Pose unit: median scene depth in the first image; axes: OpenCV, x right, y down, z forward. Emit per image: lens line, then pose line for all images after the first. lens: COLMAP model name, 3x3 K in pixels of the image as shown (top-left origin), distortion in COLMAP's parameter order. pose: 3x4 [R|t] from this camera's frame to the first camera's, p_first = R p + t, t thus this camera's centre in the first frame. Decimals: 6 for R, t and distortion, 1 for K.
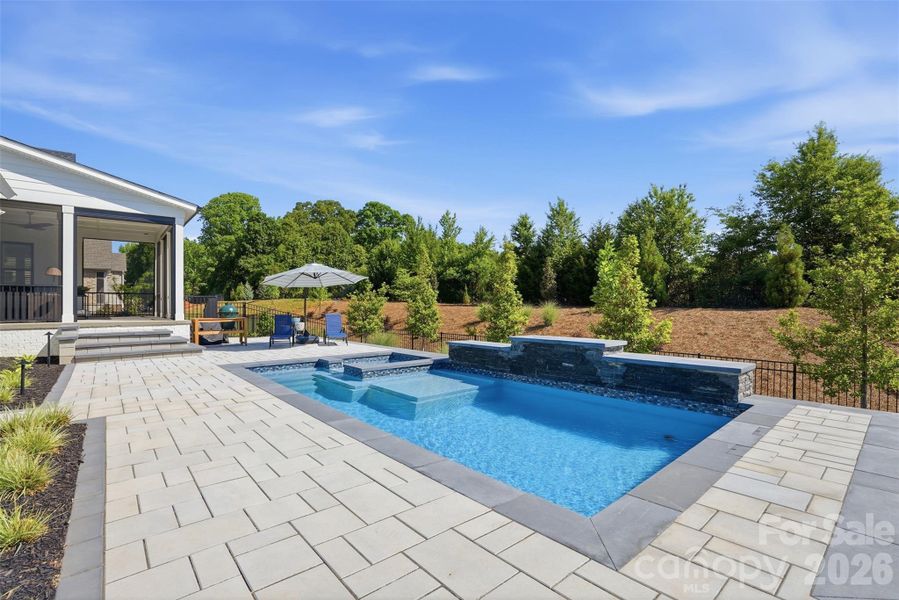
lens RADIAL K [[402.0, 0, 449.4], [0, 402.0, 307.8], [0, 0, 1]] dist [-0.029152, 0.002445]
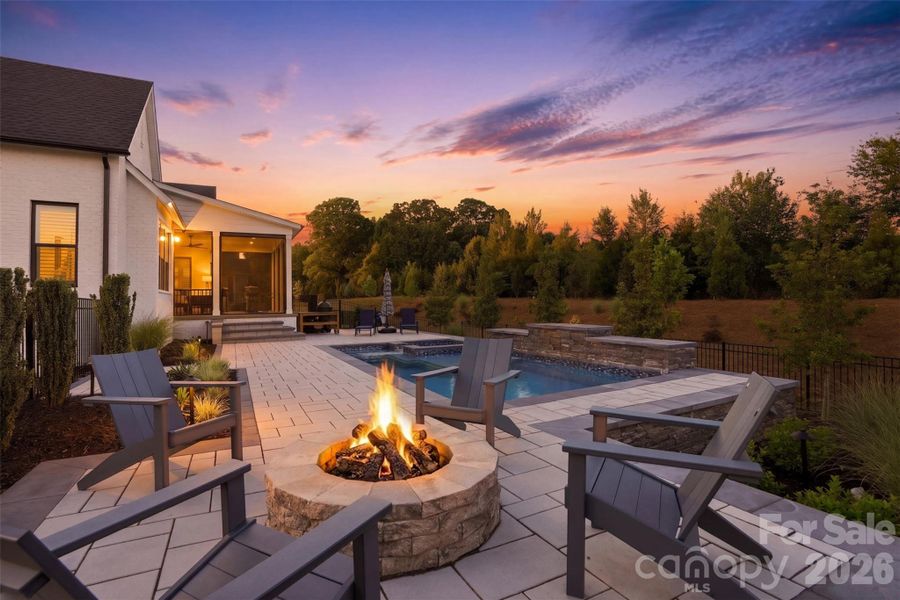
lens RADIAL K [[428.3, 0, 469.1], [0, 428.3, 299.7], [0, 0, 1]] dist [-0.027370, 0.003707]
pose [[0.978834, -0.012041, -0.204302, 0.104083], [0.009815, 0.999881, -0.011906, 0.004243], [0.204421, 0.009649, 0.978835, -0.141228]]
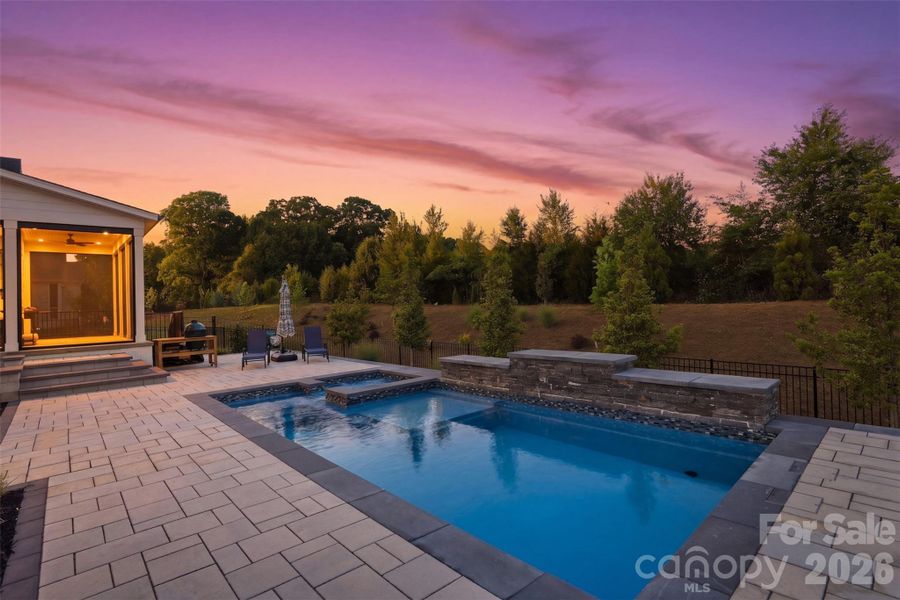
lens RADIAL K [[428.3, 0, 448.4], [0, 428.3, 293.3], [0, 0, 1]] dist [-0.027370, 0.003707]
pose [[0.999083, -0.033571, 0.026571, -0.002574], [0.034273, 0.999064, -0.026406, -0.017882], [-0.025659, 0.027292, 0.999298, 0.013337]]
